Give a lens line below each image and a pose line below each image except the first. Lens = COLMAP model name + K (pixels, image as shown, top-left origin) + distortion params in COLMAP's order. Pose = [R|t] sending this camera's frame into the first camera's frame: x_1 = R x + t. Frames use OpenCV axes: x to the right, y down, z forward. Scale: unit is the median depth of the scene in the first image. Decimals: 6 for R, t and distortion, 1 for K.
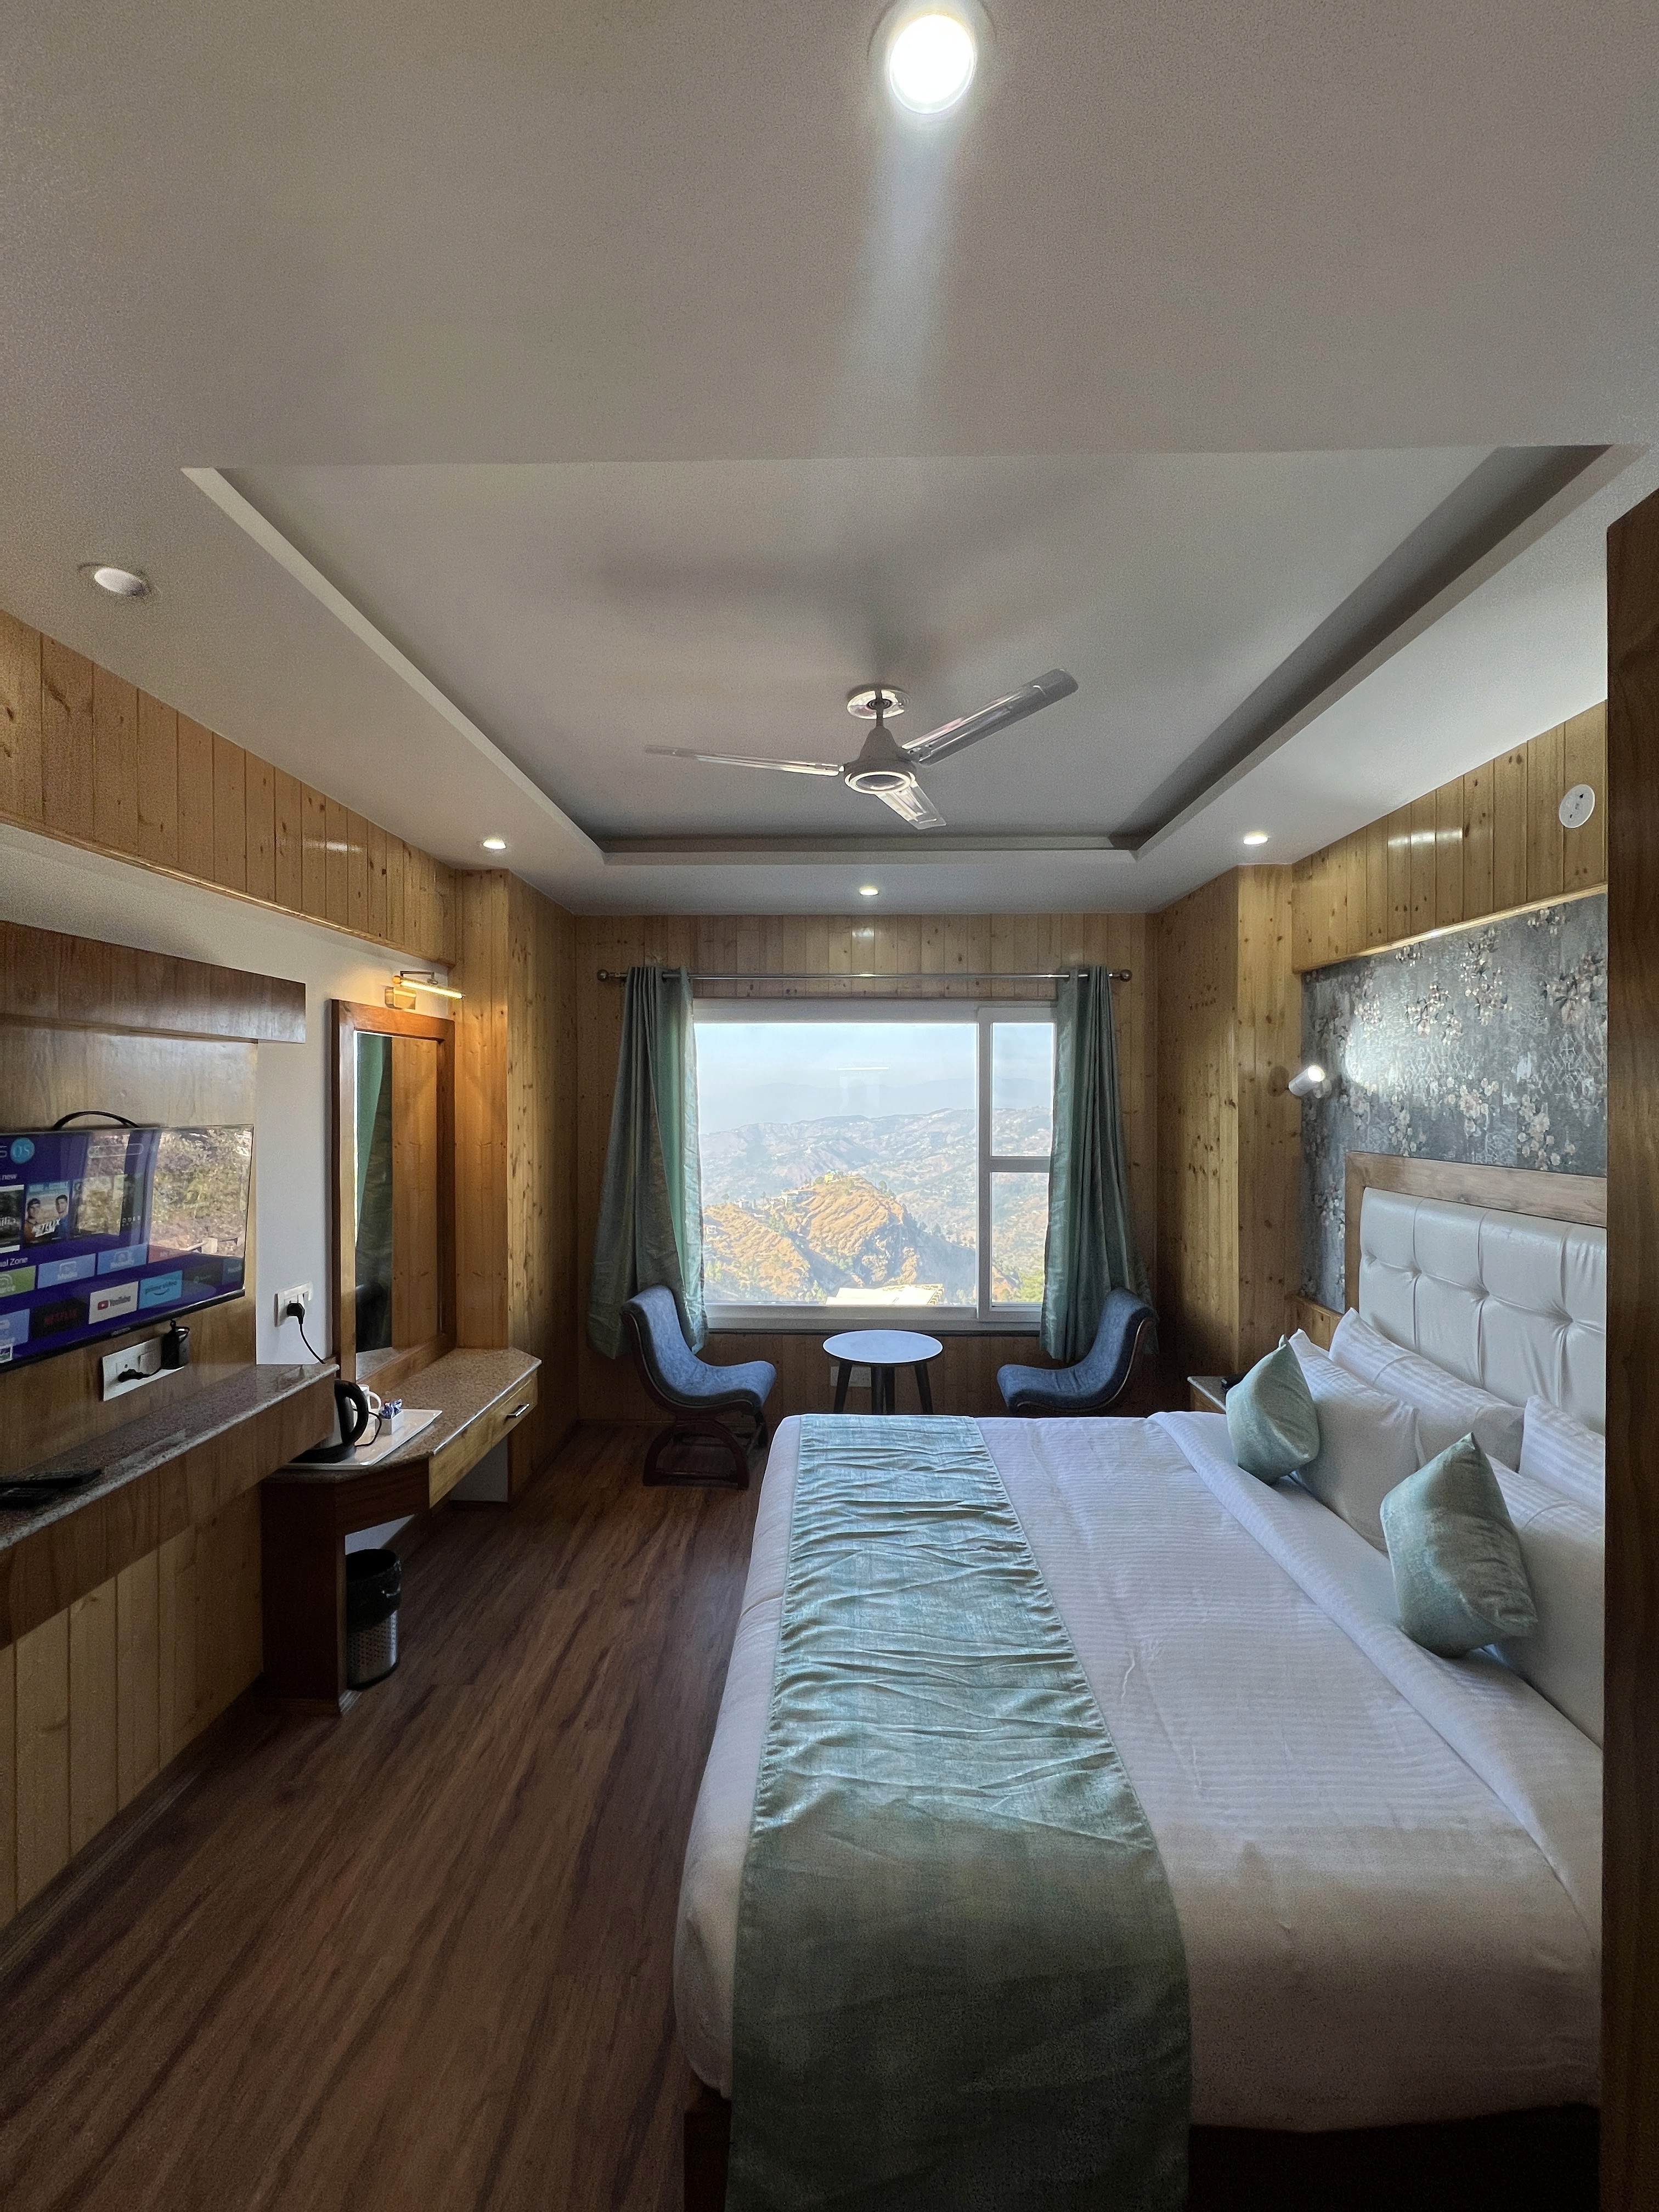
lens RADIAL K [[870.2, 0, 829.5], [0, 870.2, 1106.0], [0, 0, 1]] dist [0.000078, 0.000040]
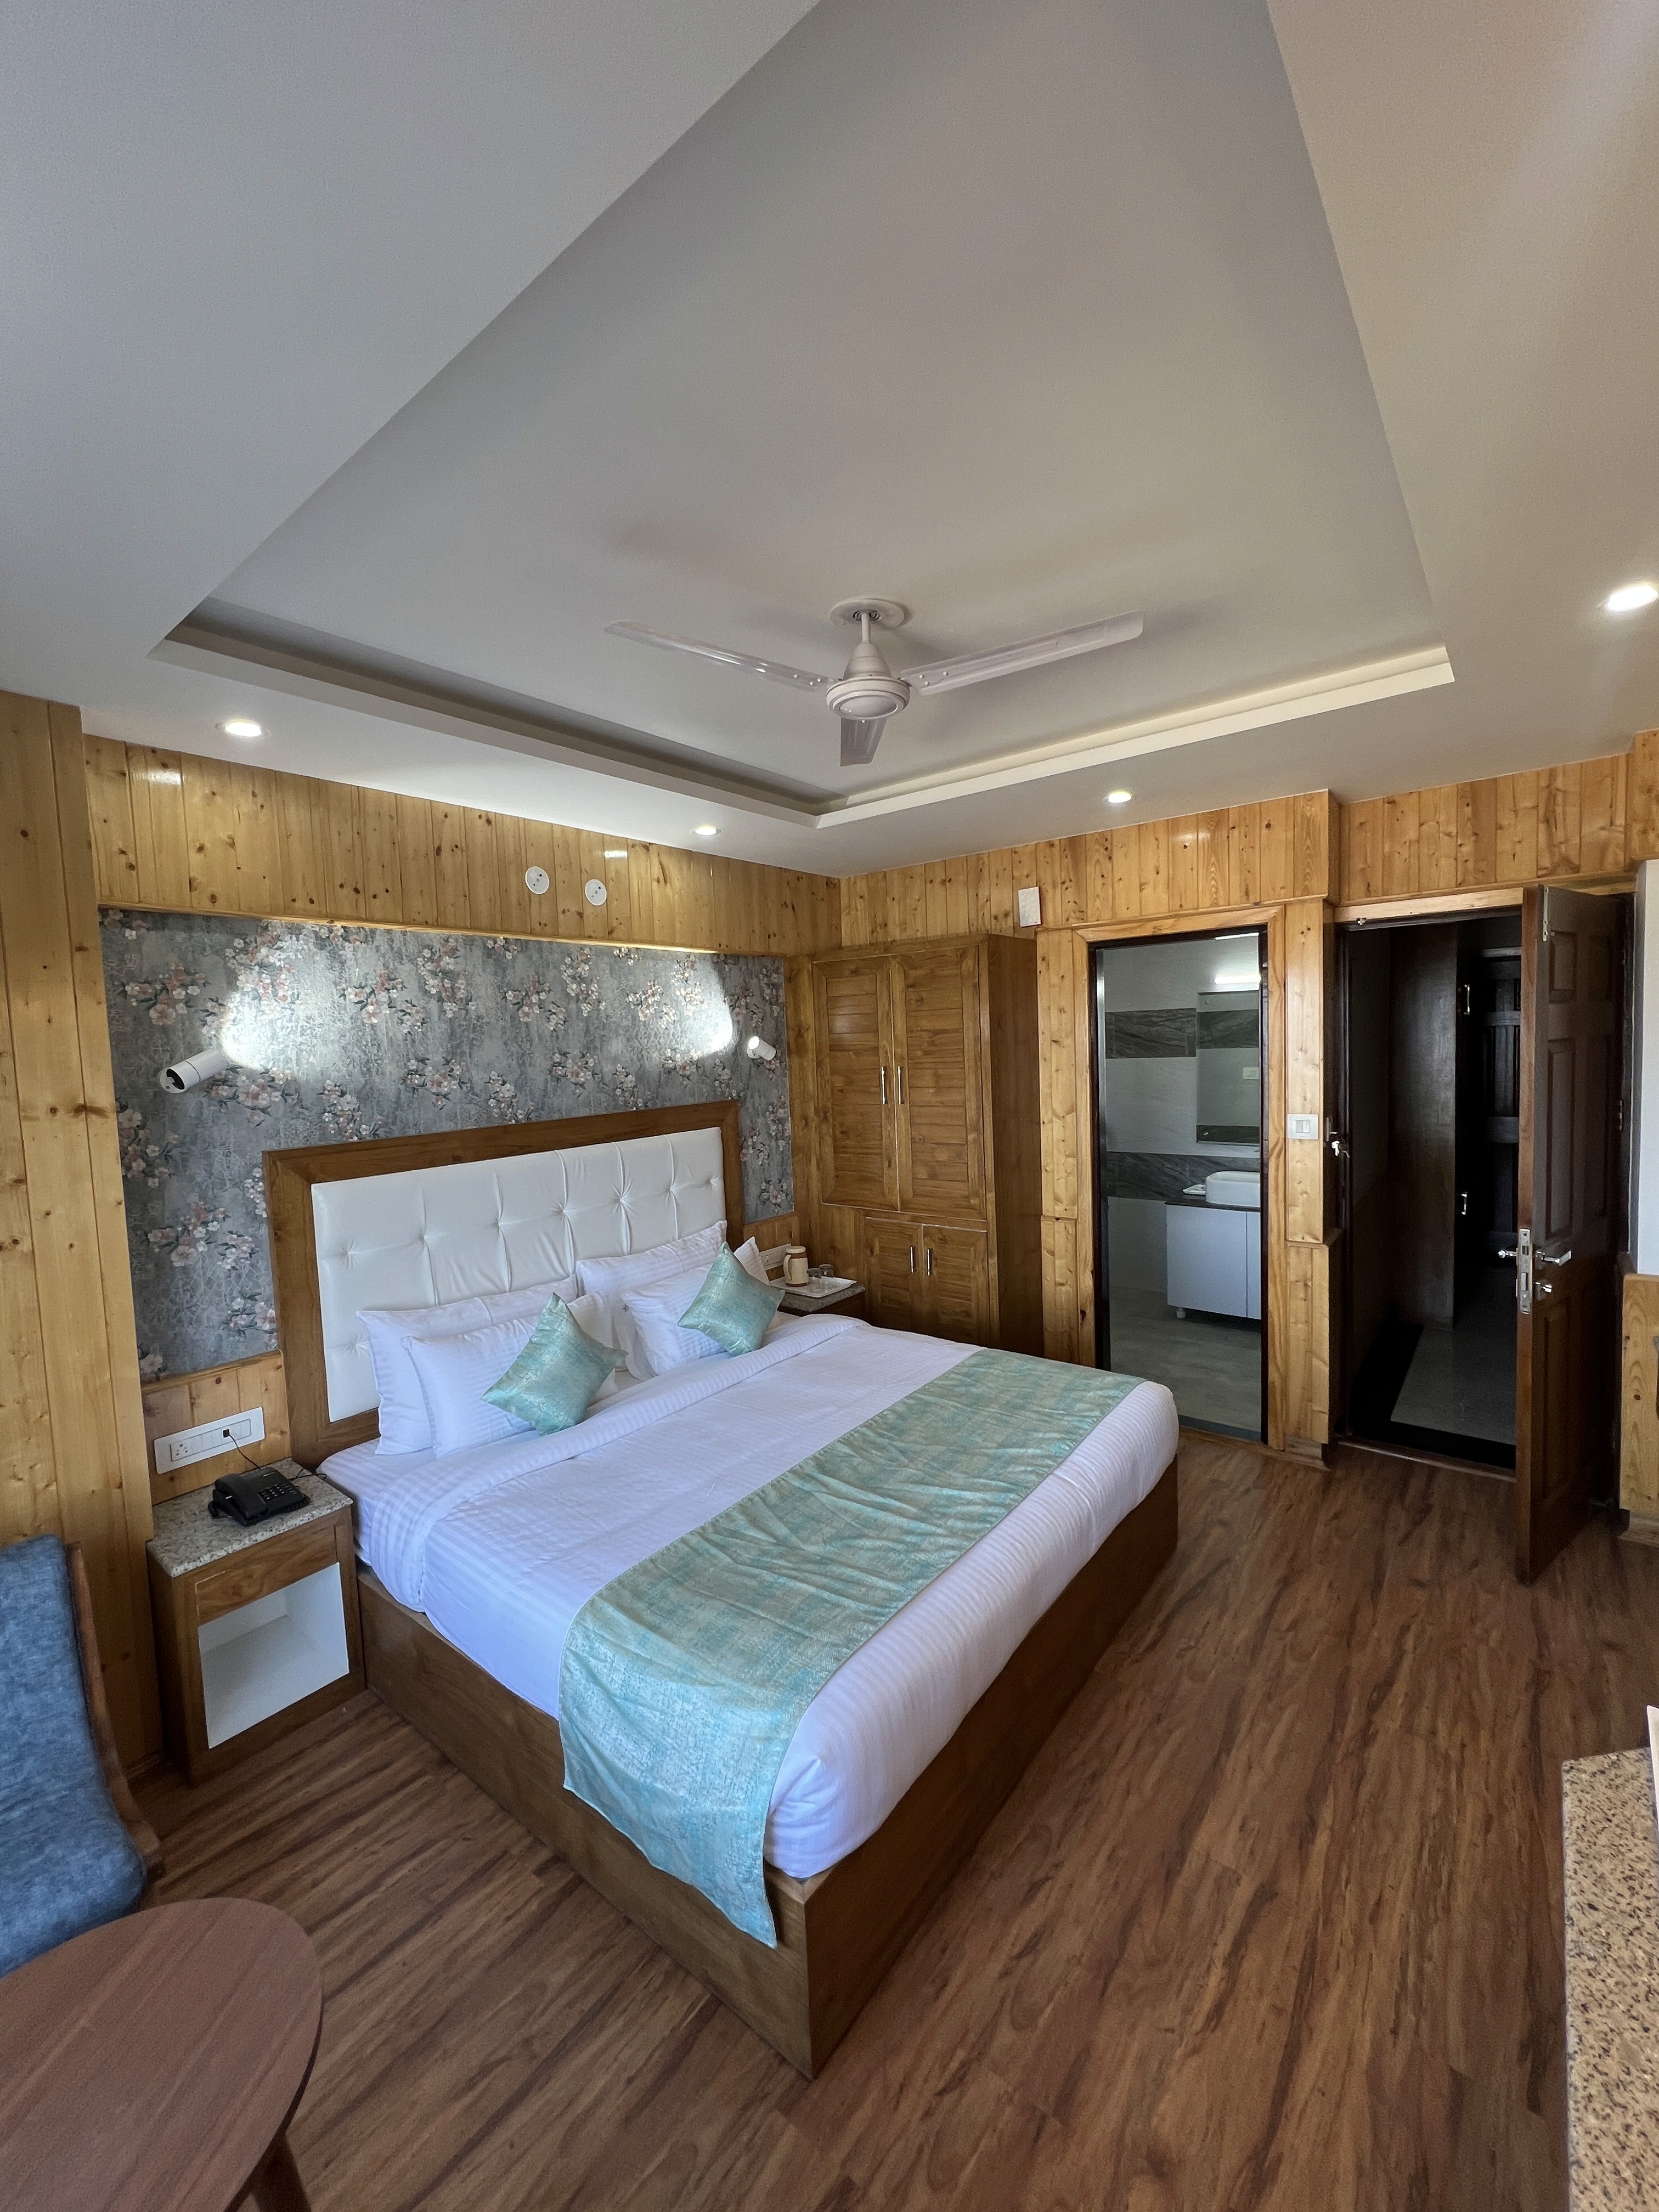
lens RADIAL K [[901.4, 0, 829.5], [0, 901.4, 1106.0], [0, 0, 1]] dist [-0.000753, -0.000158]
pose [[-0.794126, -0.013965, 0.607593, -0.420484], [0.044776, 0.995675, 0.081408, -0.044942], [-0.606101, 0.091854, -0.790066, 1.610458]]
